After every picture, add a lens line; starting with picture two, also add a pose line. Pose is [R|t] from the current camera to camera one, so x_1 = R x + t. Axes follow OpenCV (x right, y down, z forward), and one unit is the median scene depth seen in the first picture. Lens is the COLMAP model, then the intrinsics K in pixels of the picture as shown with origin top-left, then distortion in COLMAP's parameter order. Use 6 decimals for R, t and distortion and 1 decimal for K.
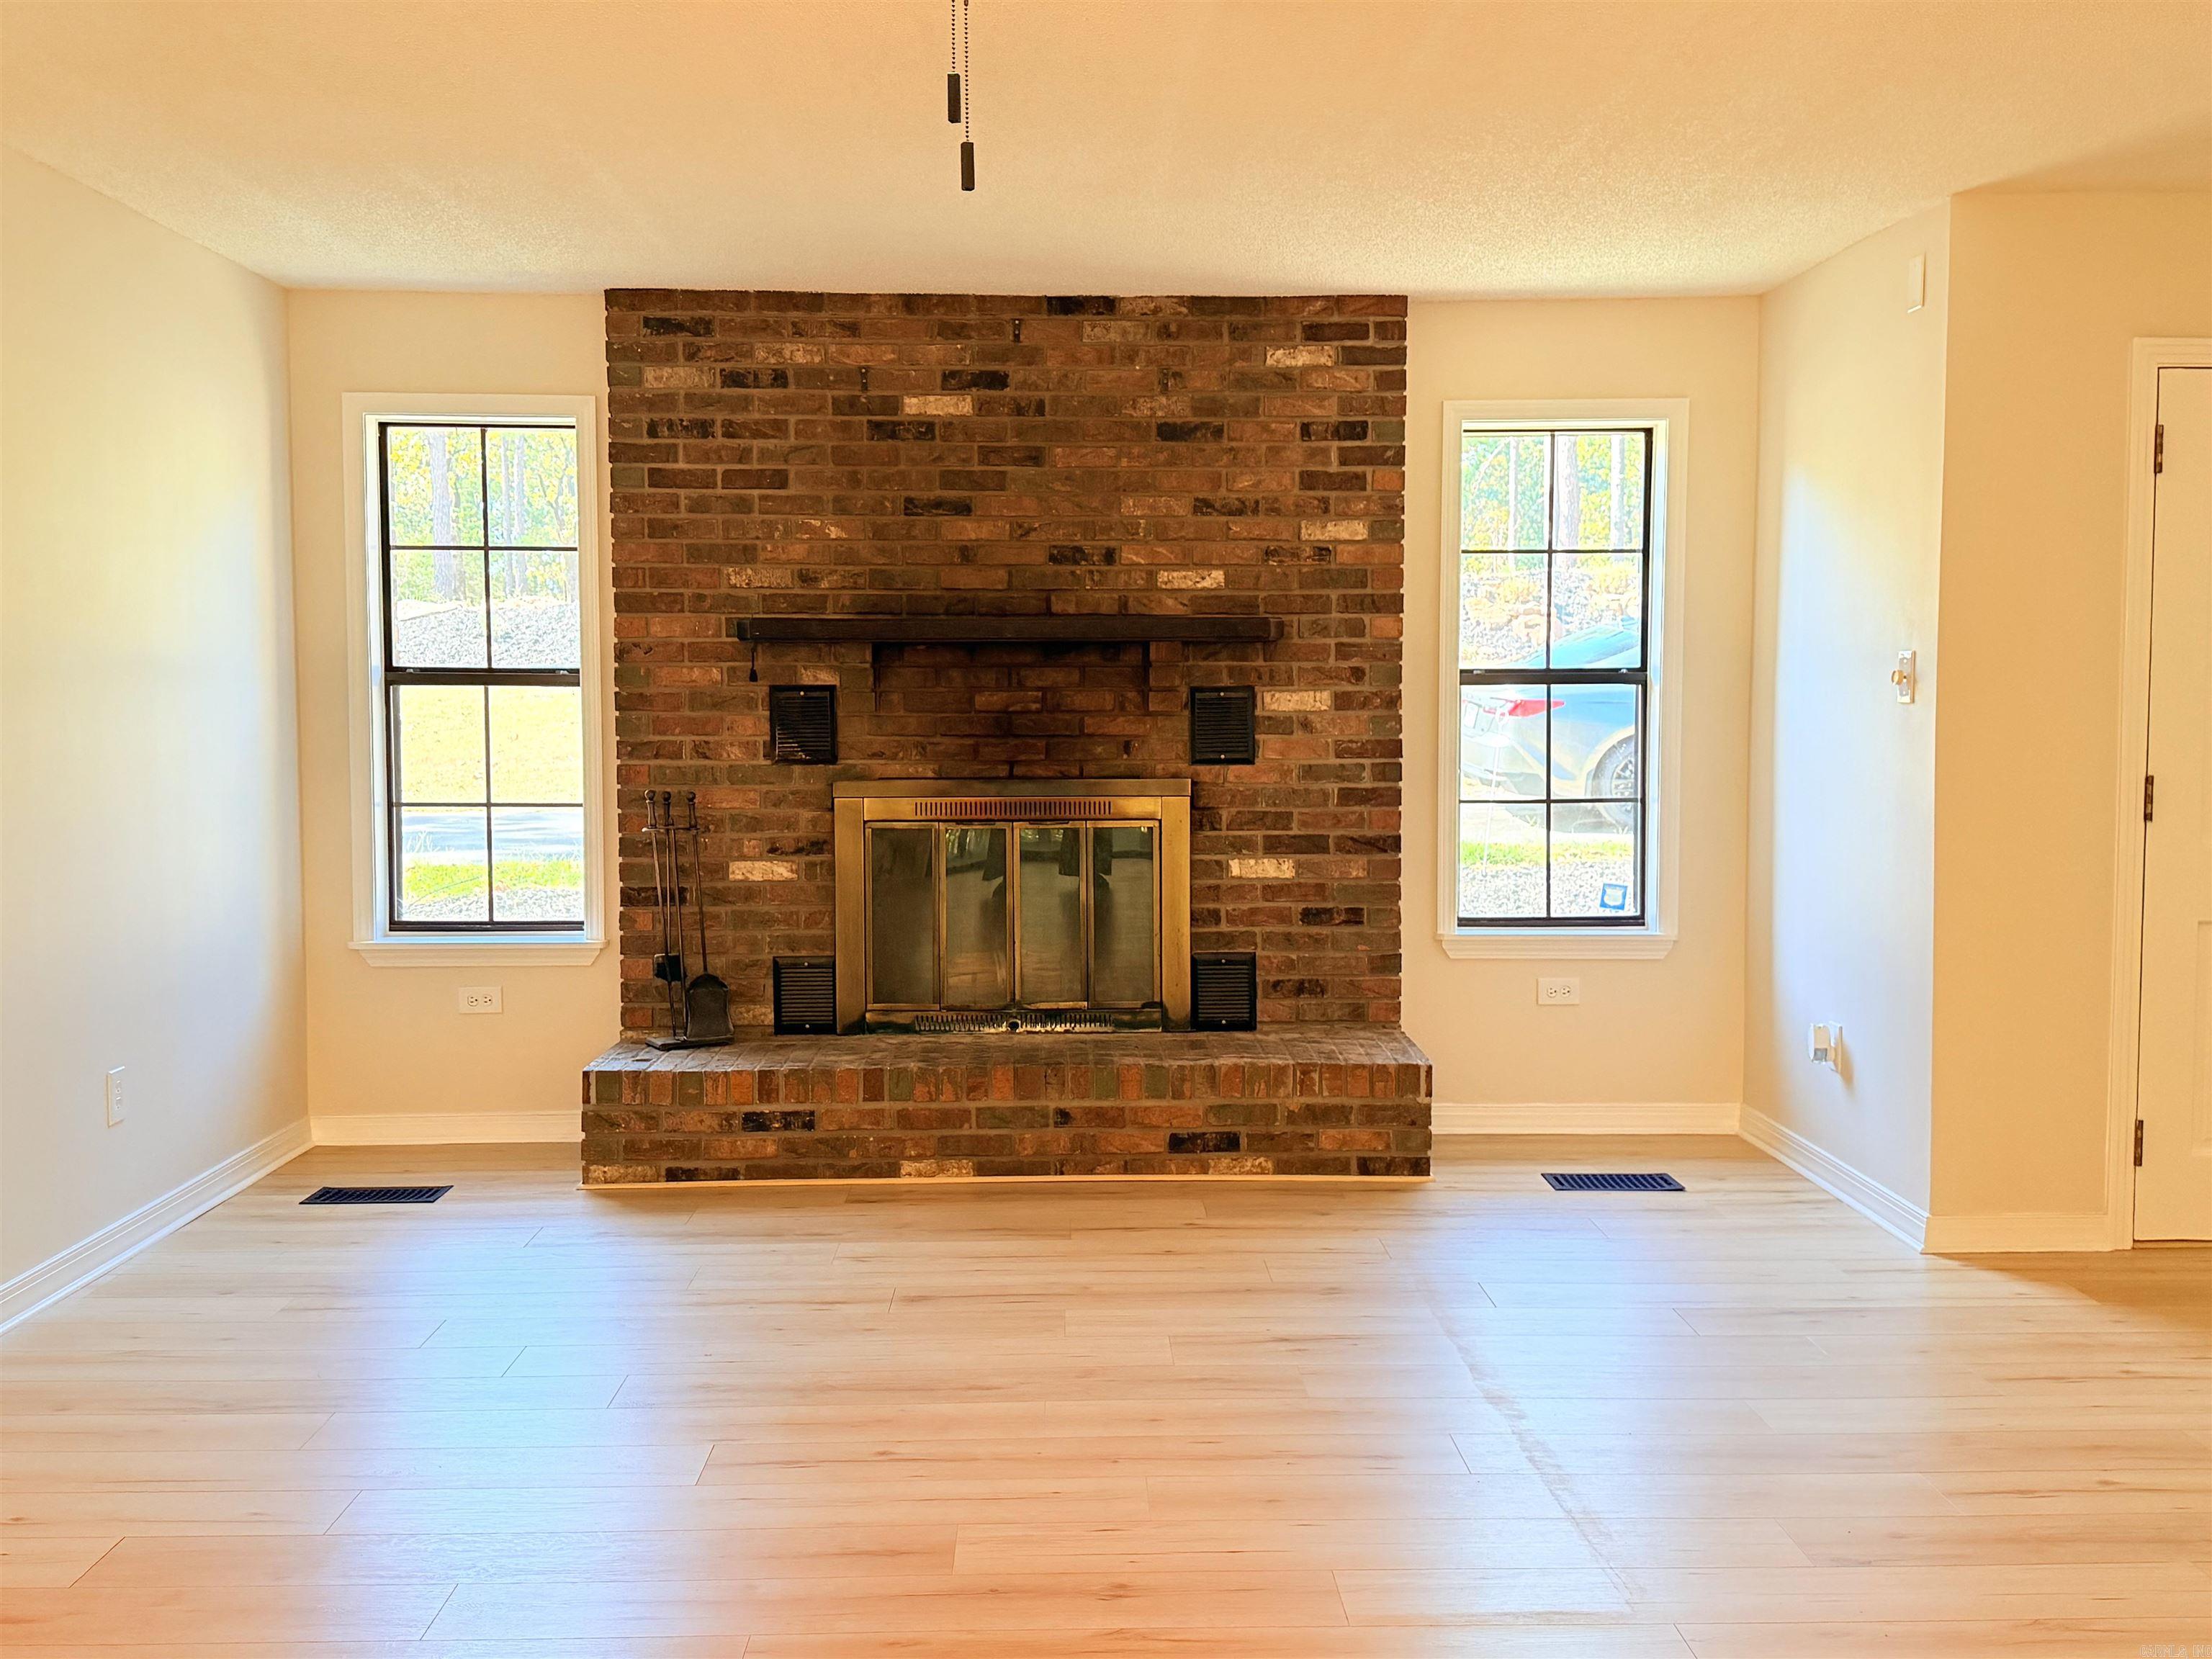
lens RADIAL K [[2185.2, 0, 1108.2], [0, 2185.2, 823.1], [0, 0, 1]] dist [0.133871, 0.000000]
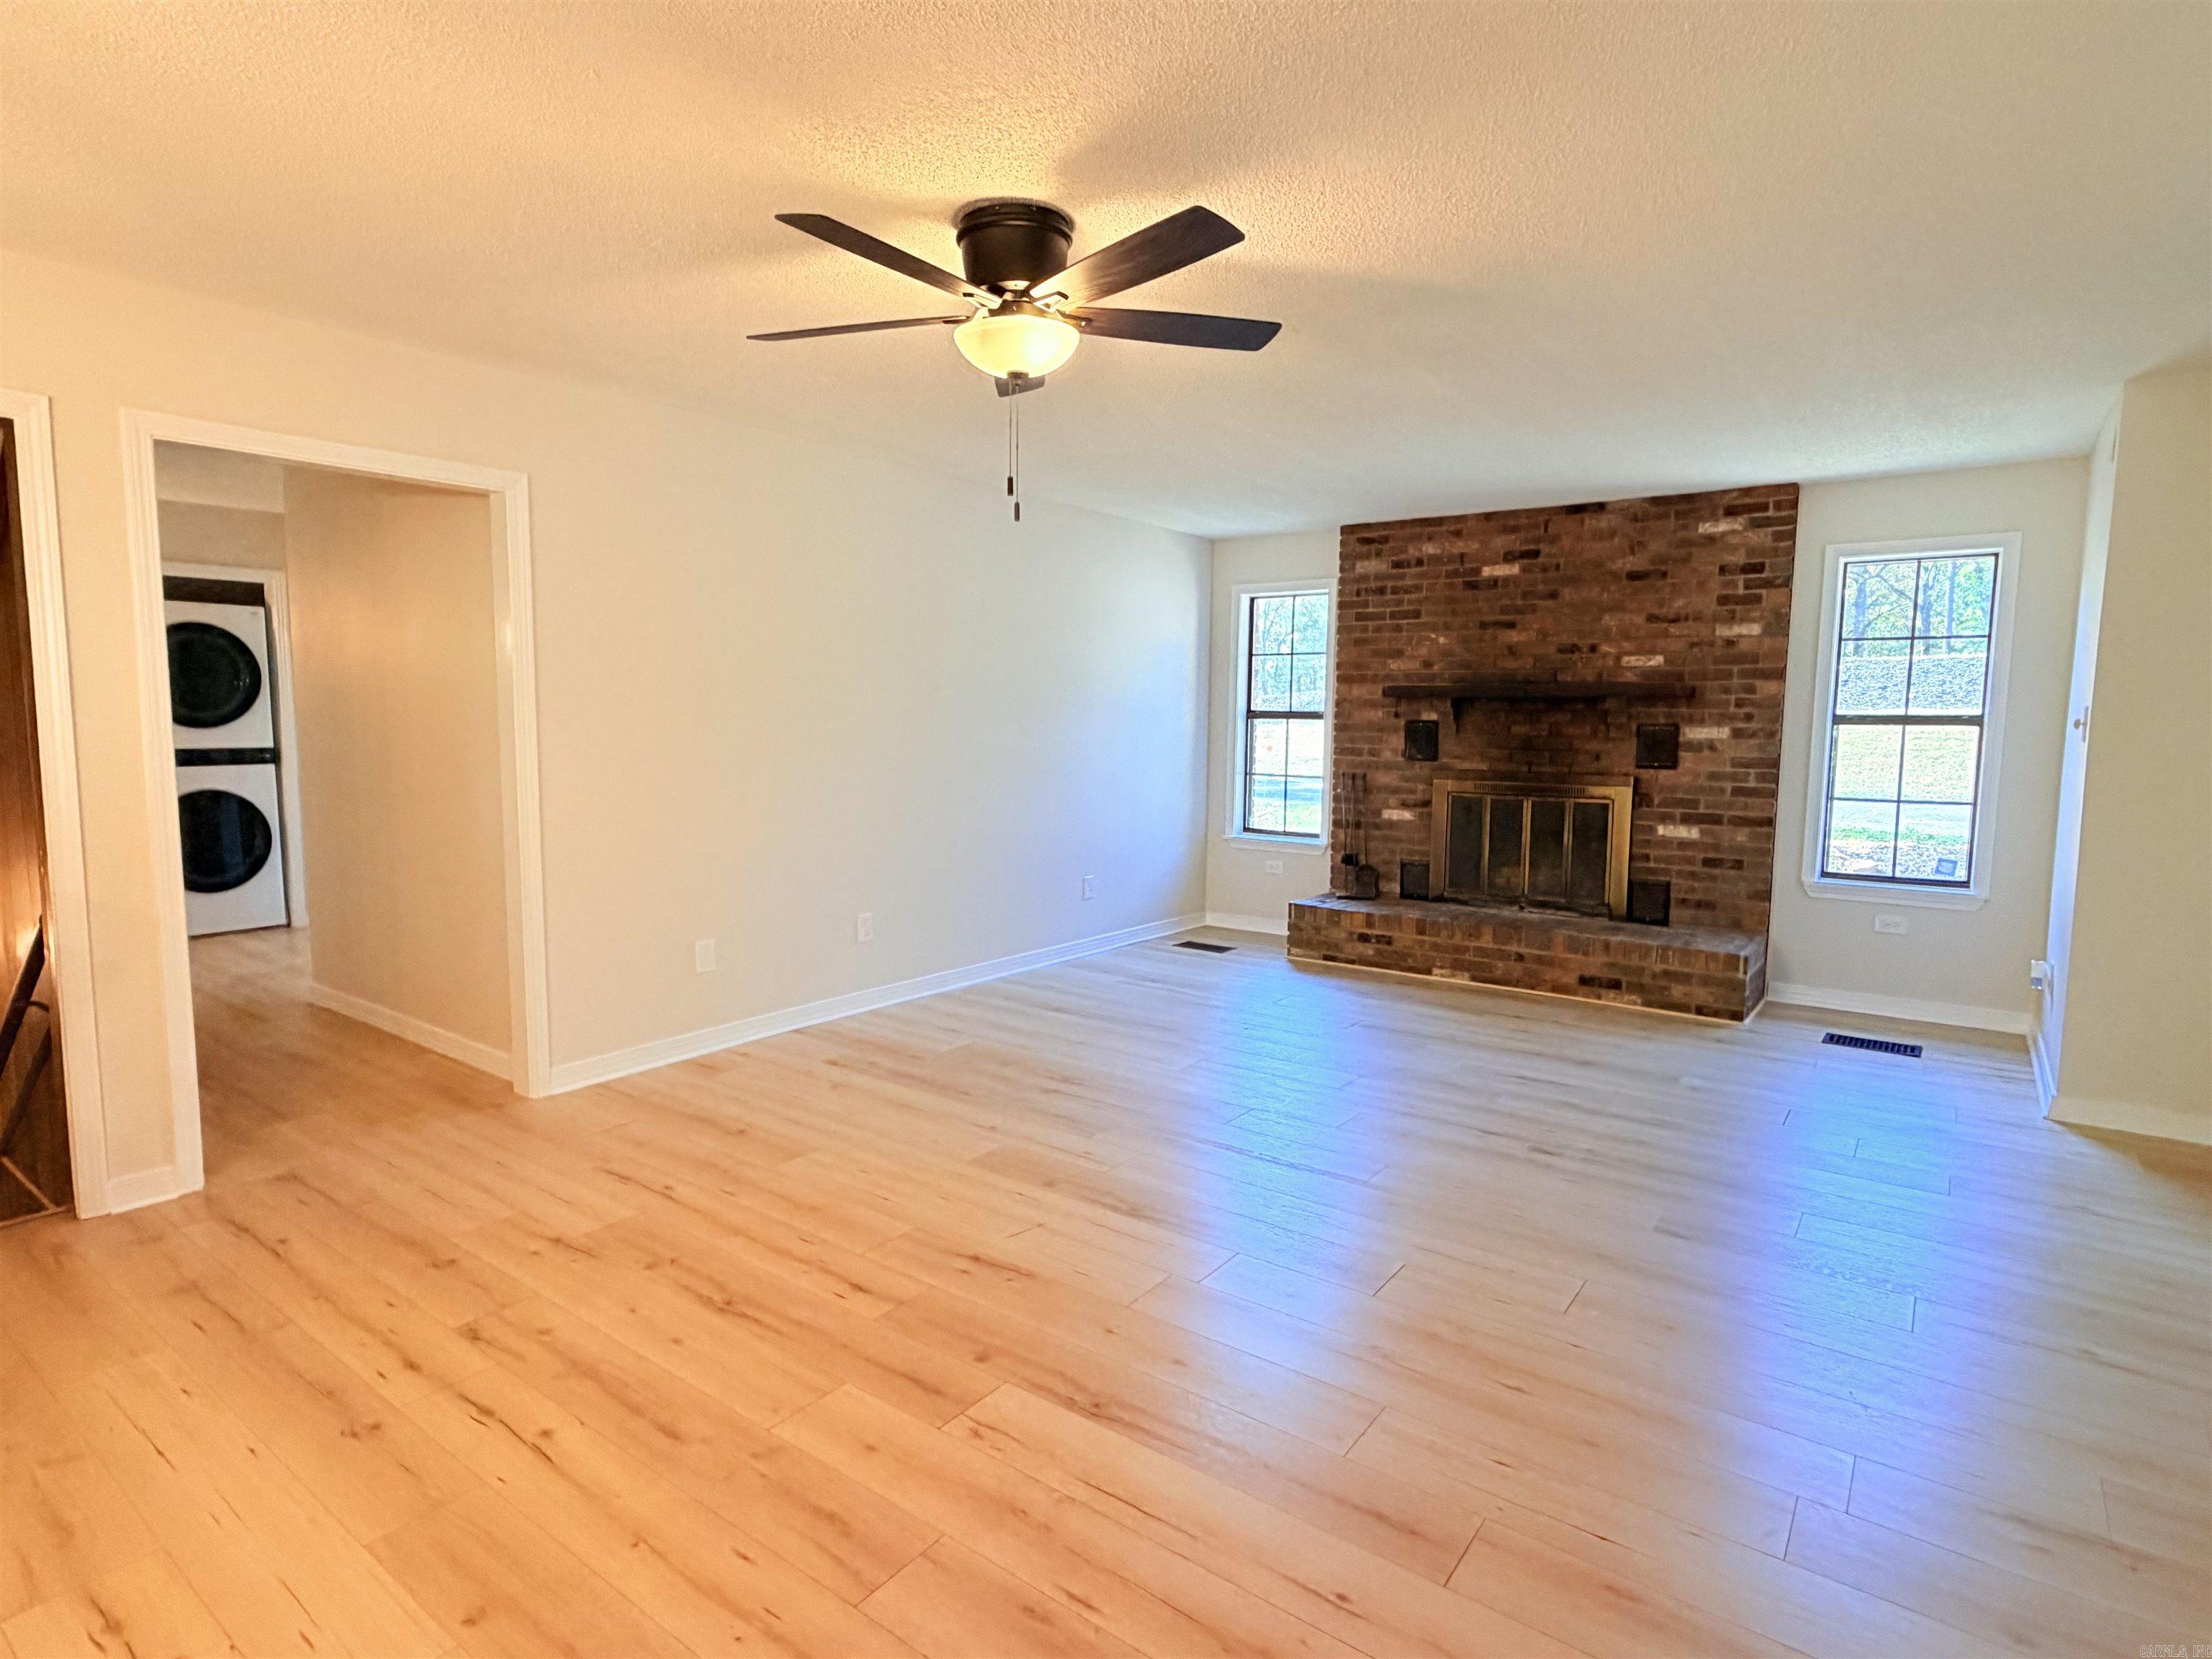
lens RADIAL K [[1171.7, 0, 1101.1], [0, 1171.7, 832.2], [0, 0, 1]] dist [0.025256, 0.000825]
pose [[0.790386, 0.071170, -0.608461, 0.275520], [-0.050126, 0.997412, 0.051551, -0.003535], [0.610555, -0.010245, 0.791907, 0.003135]]
